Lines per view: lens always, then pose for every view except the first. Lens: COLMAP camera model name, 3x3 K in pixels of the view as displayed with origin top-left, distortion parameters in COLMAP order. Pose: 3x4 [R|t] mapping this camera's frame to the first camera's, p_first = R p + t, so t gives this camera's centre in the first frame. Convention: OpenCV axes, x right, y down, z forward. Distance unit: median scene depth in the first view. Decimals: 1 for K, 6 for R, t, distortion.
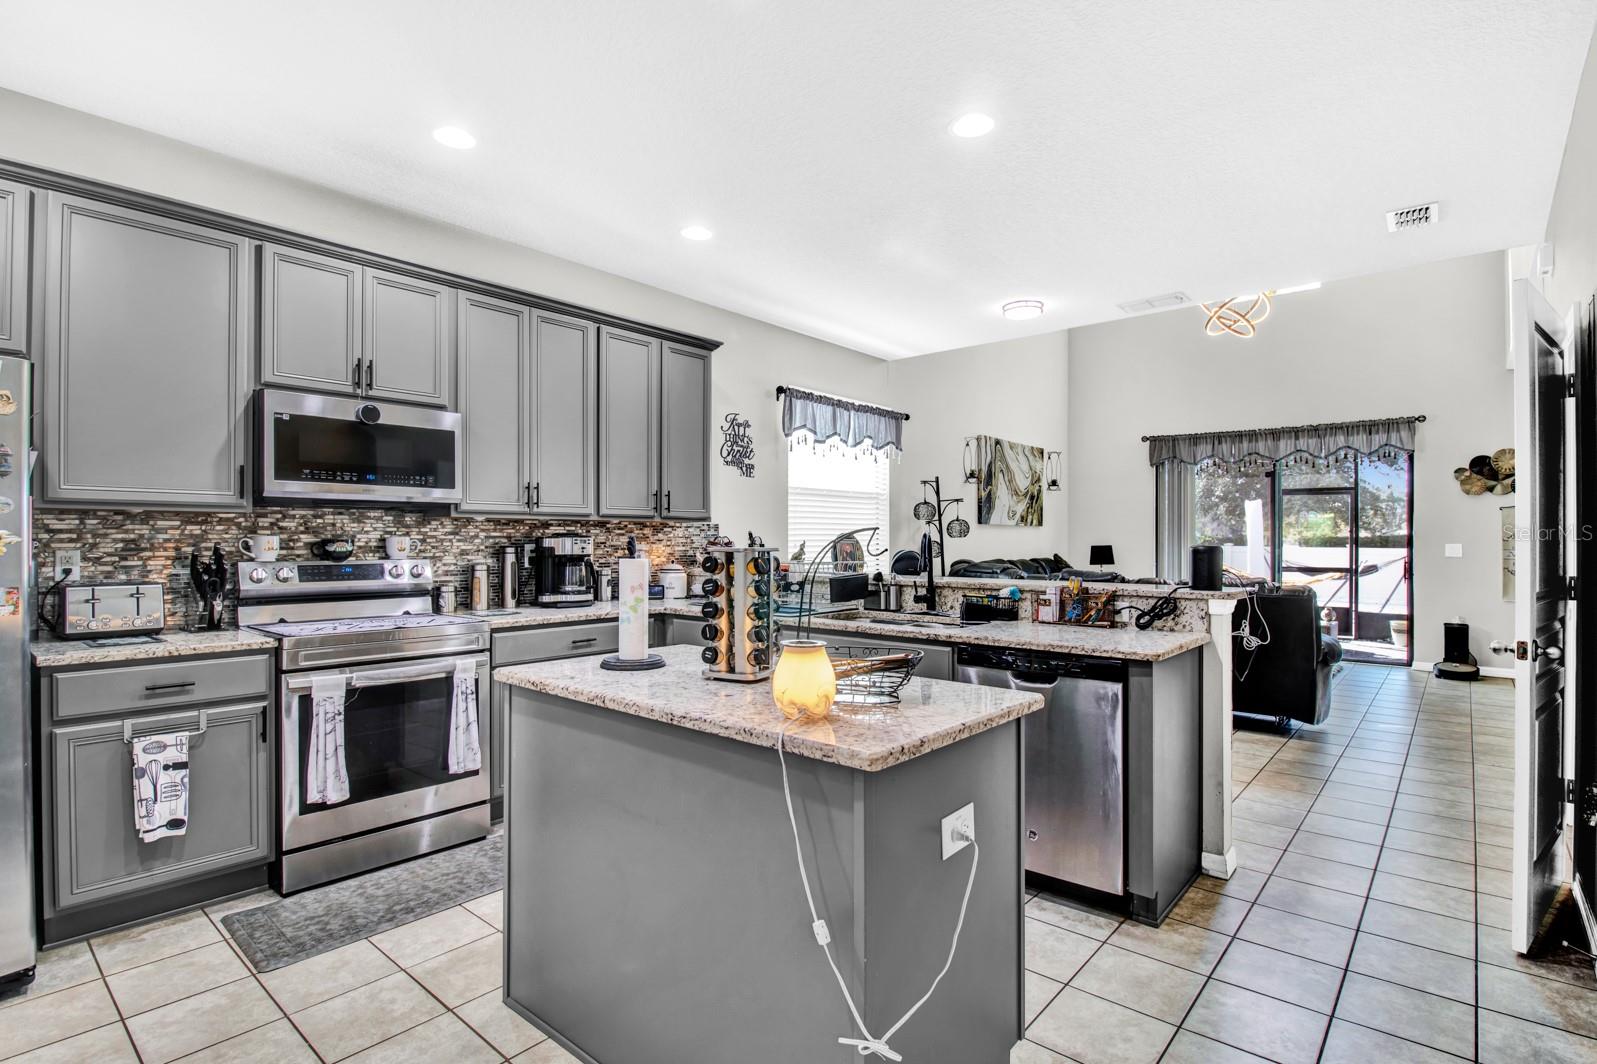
lens RADIAL K [[795.5, 0, 798.5], [0, 795.5, 532.0], [0, 0, 1]] dist [0.019575, -0.017984]
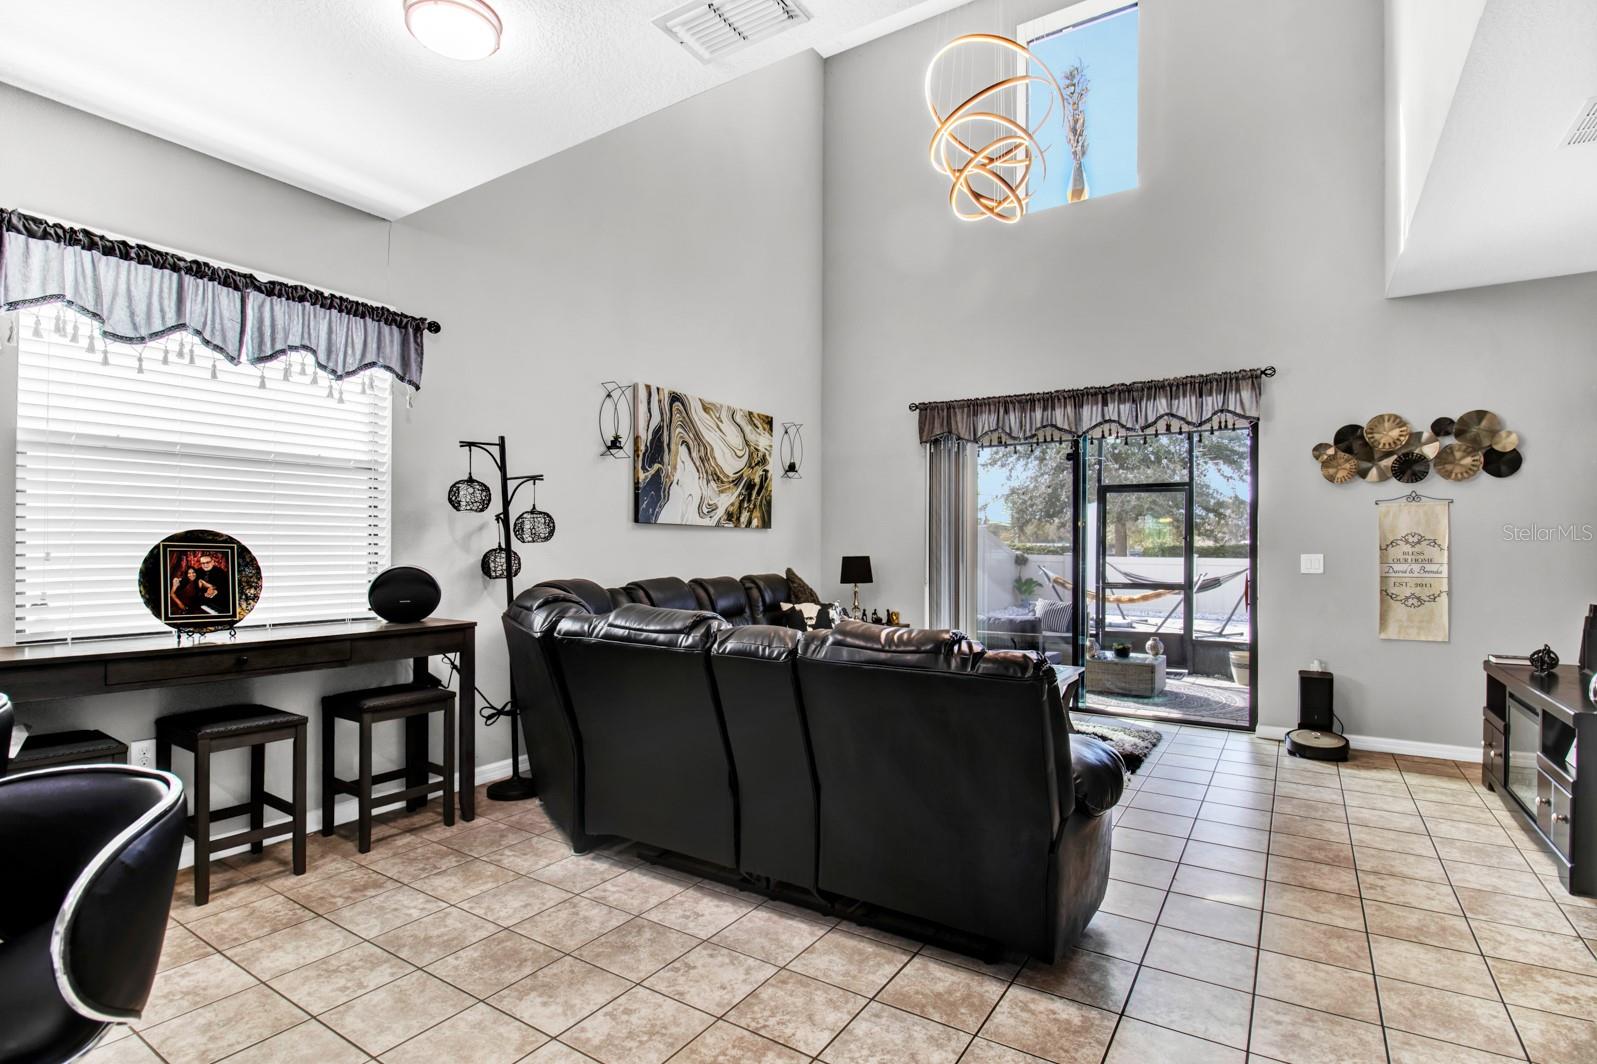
lens RADIAL K [[779.9, 0, 795.5], [0, 779.9, 542.3], [0, 0, 1]] dist [0.019212, -0.018043]
pose [[0.992146, 0.002665, 0.125054, 0.298873], [-0.002675, 0.999996, -0.000090, 0.006110], [-0.125054, -0.000246, 0.992150, 0.392721]]
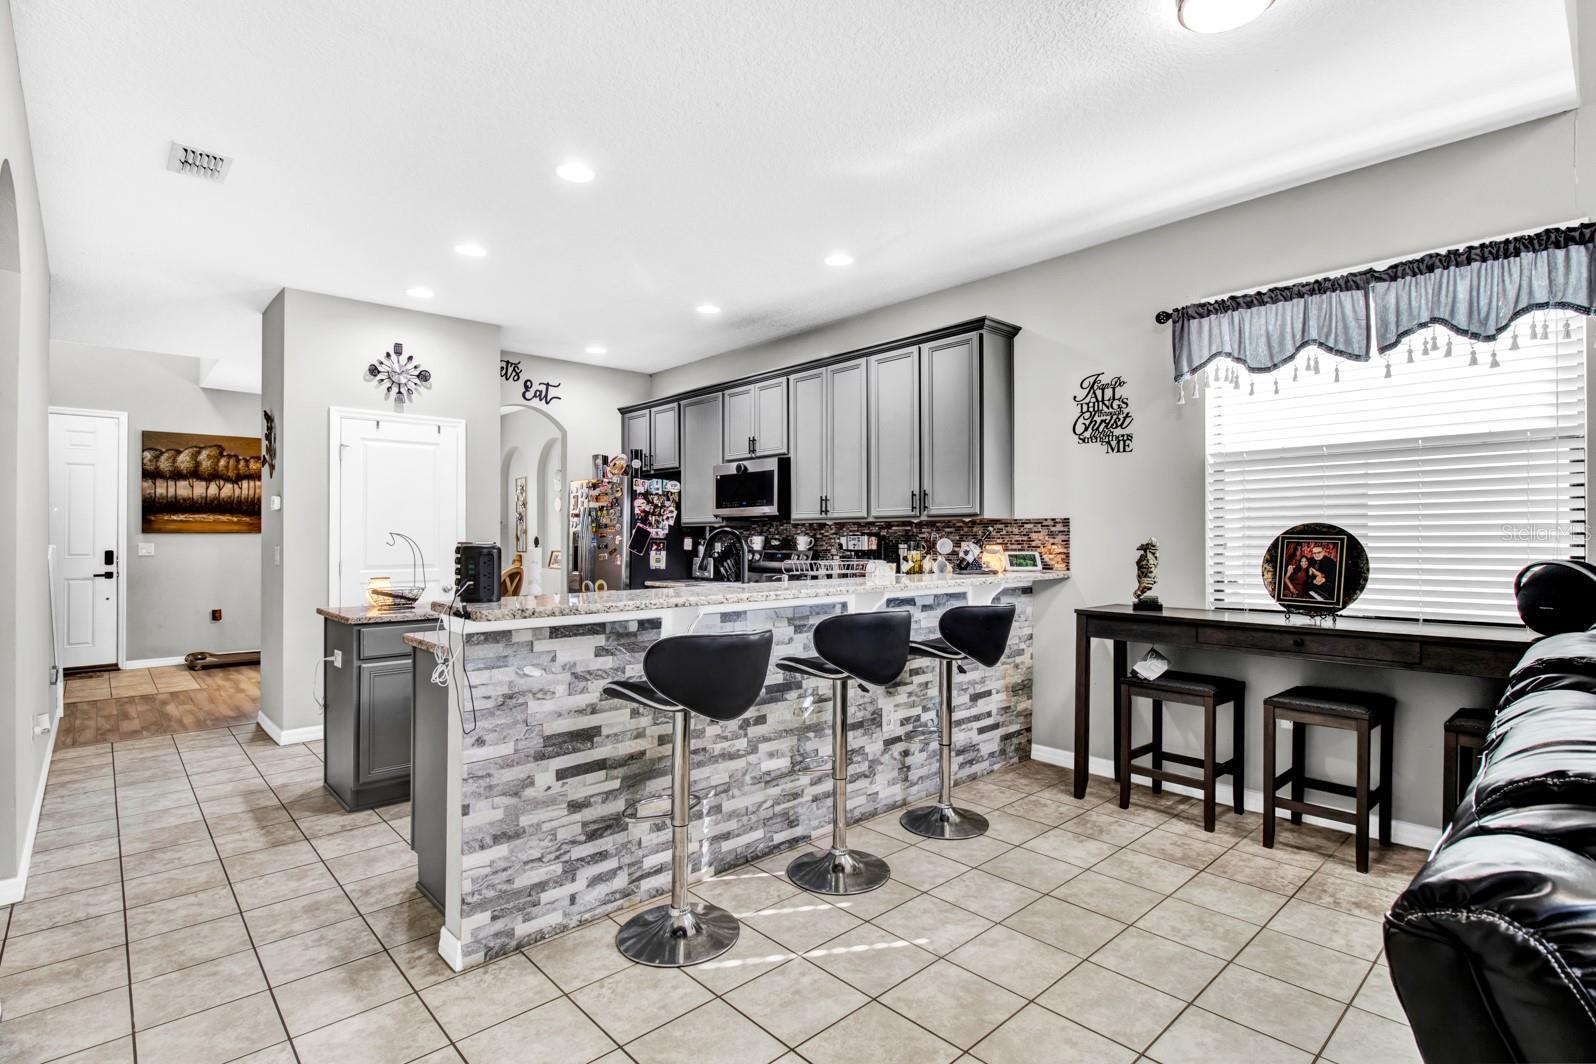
lens RADIAL K [[773.9, 0, 804.7], [0, 773.9, 533.4], [0, 0, 1]] dist [-0.005250, -0.000796]
pose [[-0.120571, -0.006990, -0.992680, 0.514934], [0.012286, 0.999888, -0.008533, 0.006661], [0.992629, -0.013225, -0.120472, 0.592587]]
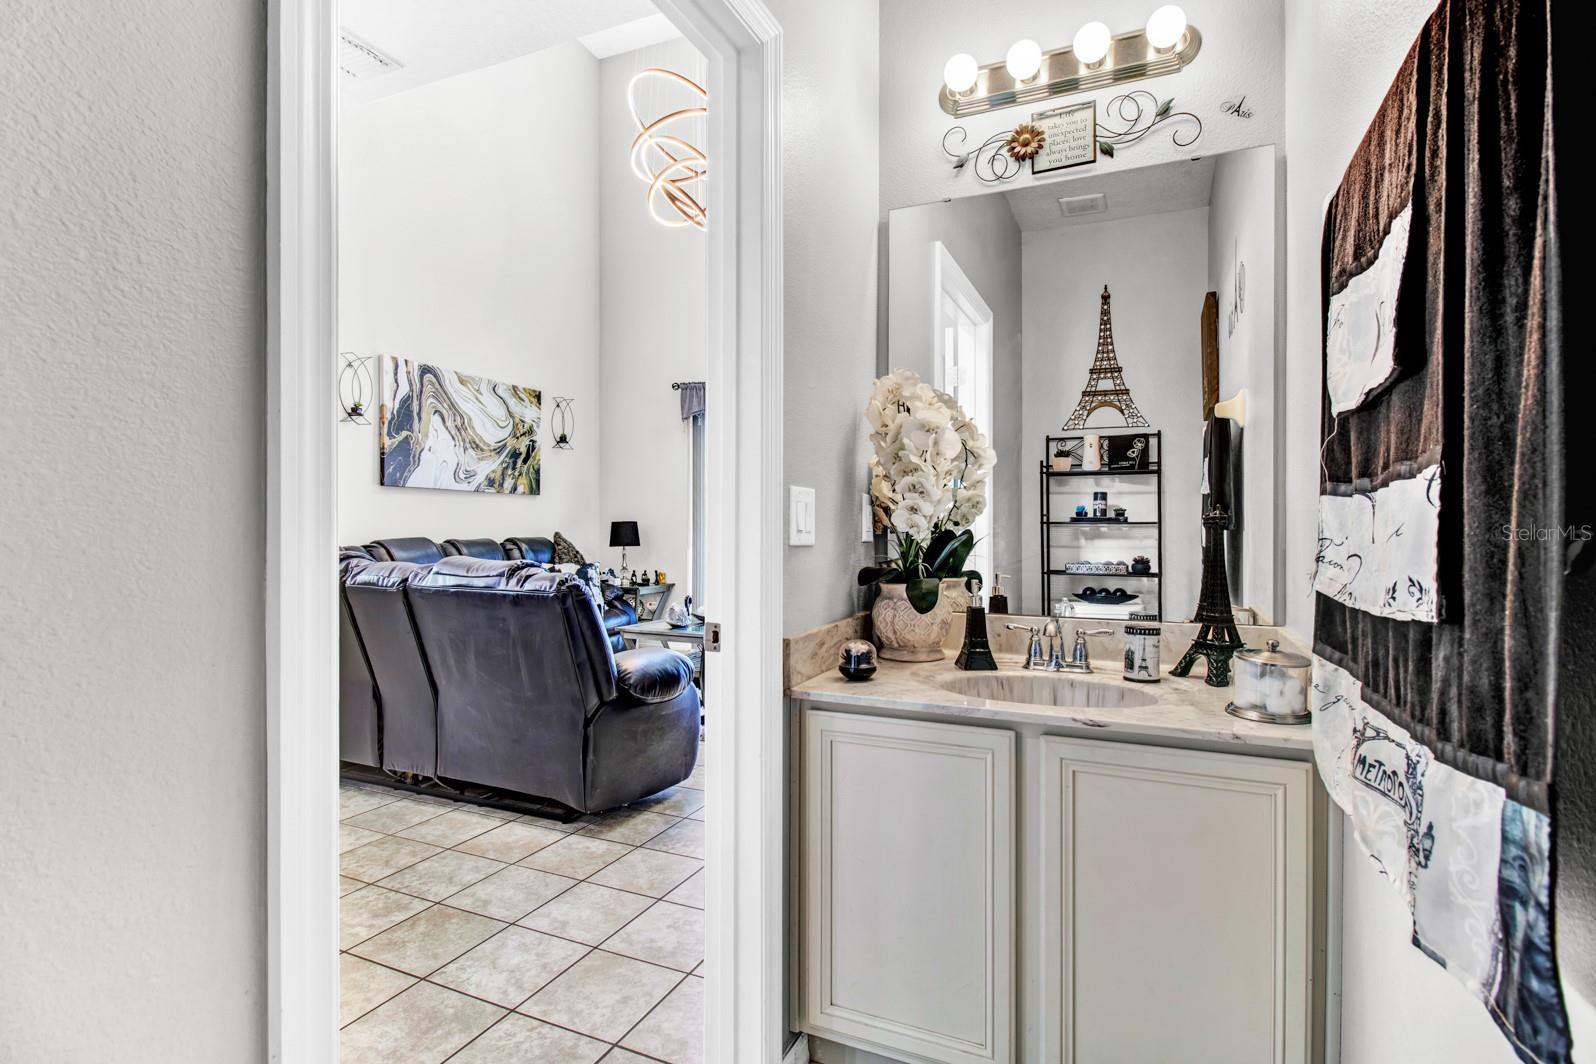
lens RADIAL K [[773.9, 0, 804.7], [0, 773.9, 533.4], [0, 0, 1]] dist [-0.005250, -0.000796]
pose [[0.961415, 0.002848, 0.275088, 0.427677], [-0.006897, 0.999882, 0.013754, 0.021492], [-0.275017, -0.015120, 0.961321, 0.281768]]
